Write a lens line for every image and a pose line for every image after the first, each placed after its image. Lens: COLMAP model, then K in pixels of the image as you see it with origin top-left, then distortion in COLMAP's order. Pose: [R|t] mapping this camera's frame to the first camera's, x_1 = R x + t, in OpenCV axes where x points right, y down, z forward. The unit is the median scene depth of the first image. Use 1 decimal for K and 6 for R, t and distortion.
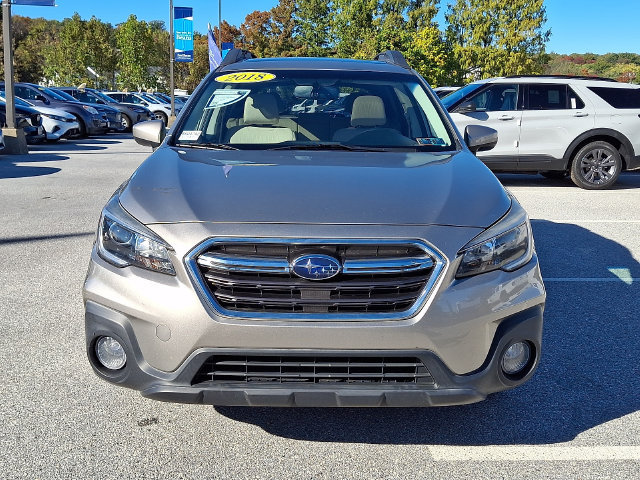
lens RADIAL K [[734.1, 0, 319.2], [0, 734.1, 237.4], [0, 0, 1]] dist [0.018976, 0.000000]
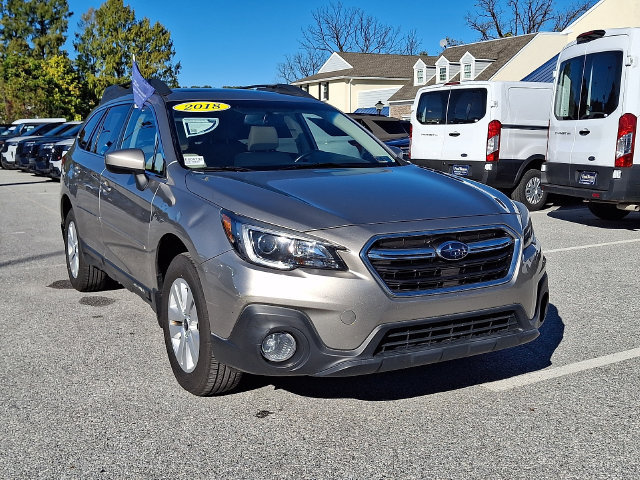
lens RADIAL K [[734.1, 0, 319.1], [0, 734.1, 237.0], [0, 0, 1]] dist [0.018976, 0.000000]
pose [[0.873101, -0.080718, 0.480811, -0.049133], [0.099715, 0.994917, -0.014047, 0.000626], [-0.477233, 0.060208, 0.876712, -0.002282]]
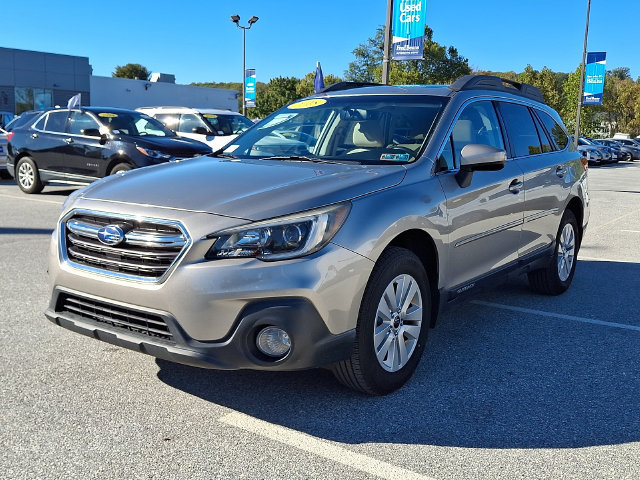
lens RADIAL K [[678.0, 0, 324.1], [0, 678.0, 241.1], [0, 0, 1]] dist [0.071587, 0.000000]
pose [[0.799124, 0.096991, -0.593290, 0.058885], [-0.124386, 0.992220, -0.005333, 0.000583], [0.588157, 0.078059, 0.804971, 0.014089]]
